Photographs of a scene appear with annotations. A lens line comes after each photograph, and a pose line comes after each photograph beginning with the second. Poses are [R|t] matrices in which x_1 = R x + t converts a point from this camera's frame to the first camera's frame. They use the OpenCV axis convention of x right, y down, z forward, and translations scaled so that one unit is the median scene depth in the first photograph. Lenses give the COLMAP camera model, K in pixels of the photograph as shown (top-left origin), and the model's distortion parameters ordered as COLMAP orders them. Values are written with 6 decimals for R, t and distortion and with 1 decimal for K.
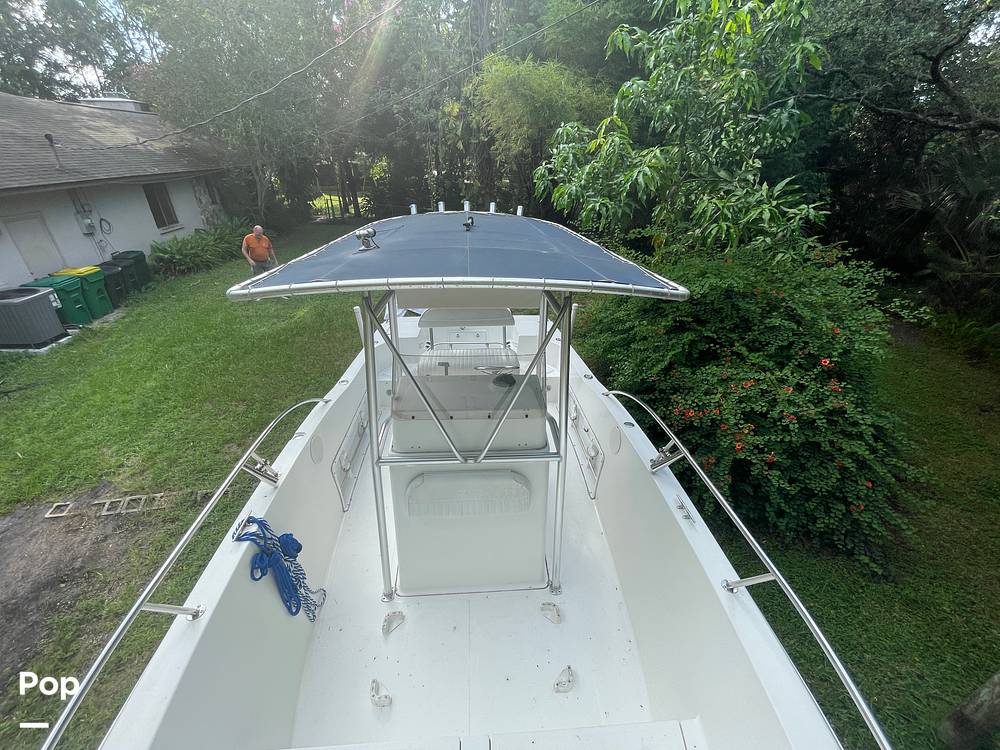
lens RADIAL K [[407.3, 0, 501.4], [0, 407.3, 373.2], [0, 0, 1]] dist [-0.001653, 0.000417]
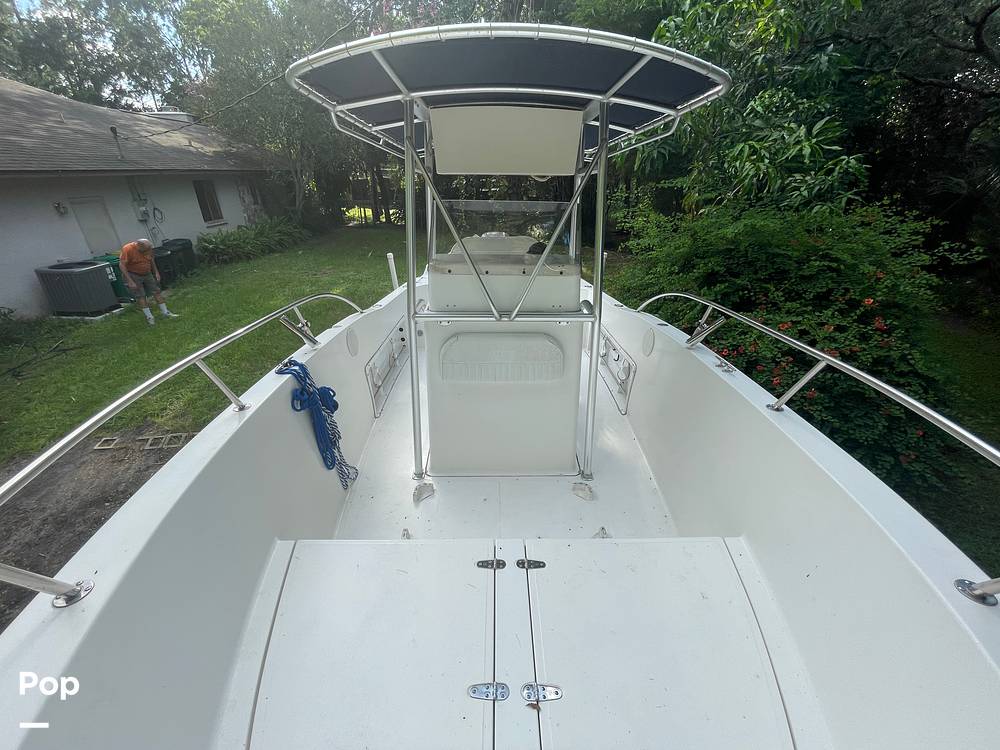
lens RADIAL K [[407.3, 0, 501.4], [0, 407.3, 373.2], [0, 0, 1]] dist [-0.001653, 0.000417]
pose [[0.998304, 0.013593, -0.056607, -0.007353], [-0.015949, 0.999016, -0.041374, 0.114541], [0.055989, 0.042206, 0.997539, 0.000108]]
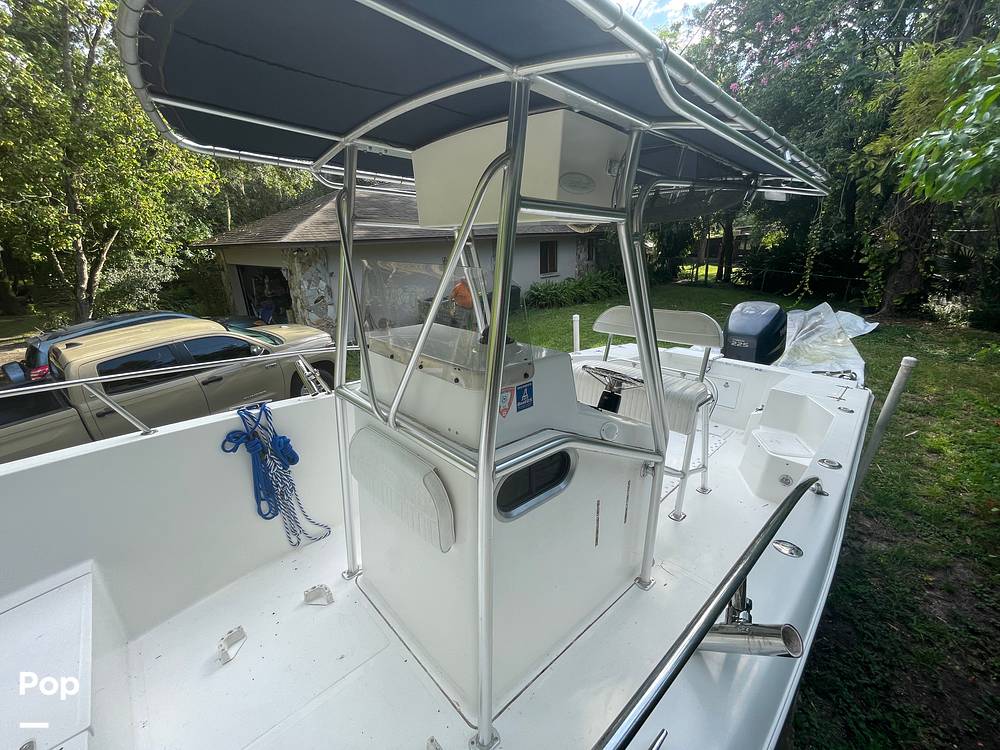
lens RADIAL K [[407.3, 0, 501.4], [0, 407.3, 373.2], [0, 0, 1]] dist [-0.001653, 0.000417]
pose [[0.645284, 0.205769, -0.735709, 0.157527], [-0.328768, 0.944098, -0.024306, 0.027047], [0.689580, 0.257562, 0.676861, 0.190202]]
